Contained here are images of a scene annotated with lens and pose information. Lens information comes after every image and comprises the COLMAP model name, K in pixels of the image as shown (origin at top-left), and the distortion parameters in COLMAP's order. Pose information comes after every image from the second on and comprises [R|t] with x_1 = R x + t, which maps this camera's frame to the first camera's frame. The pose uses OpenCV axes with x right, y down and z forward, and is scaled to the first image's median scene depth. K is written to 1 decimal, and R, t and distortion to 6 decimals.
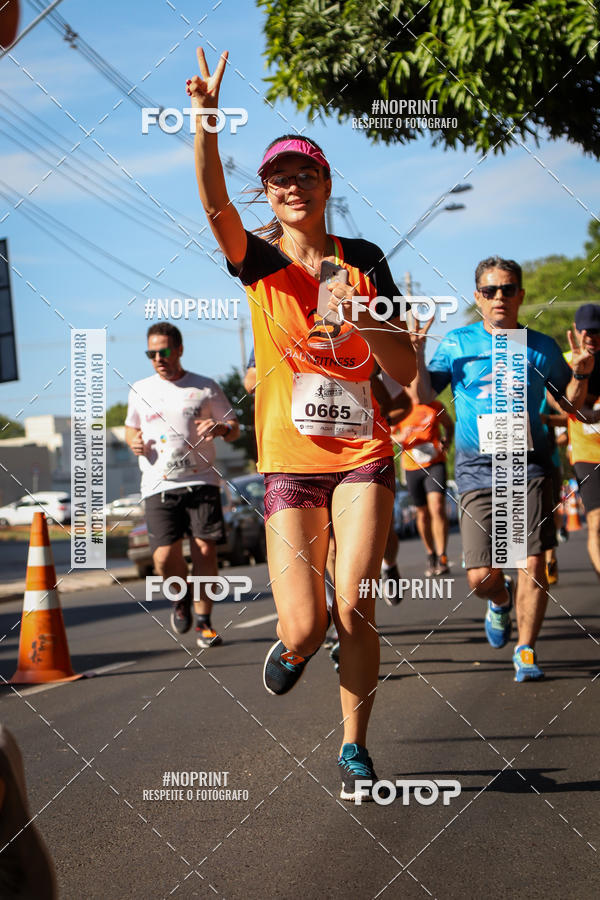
lens RADIAL K [[1530.5, 0, 341.0], [0, 1530.5, 452.7], [0, 0, 1]] dist [0.035938, 0.000000]
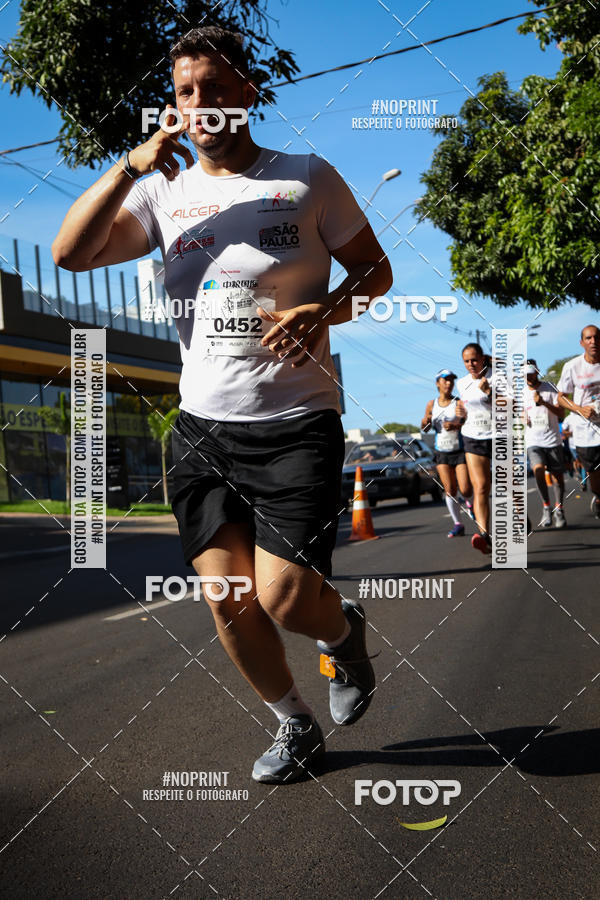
lens RADIAL K [[1530.5, 0, 270.5], [0, 1530.5, 432.1], [0, 0, 1]] dist [0.035938, 0.000000]
pose [[0.996249, -0.018537, -0.084523, -0.129600], [0.018149, 0.999821, -0.005356, -0.008056], [0.084607, 0.003802, 0.996407, -1.326390]]
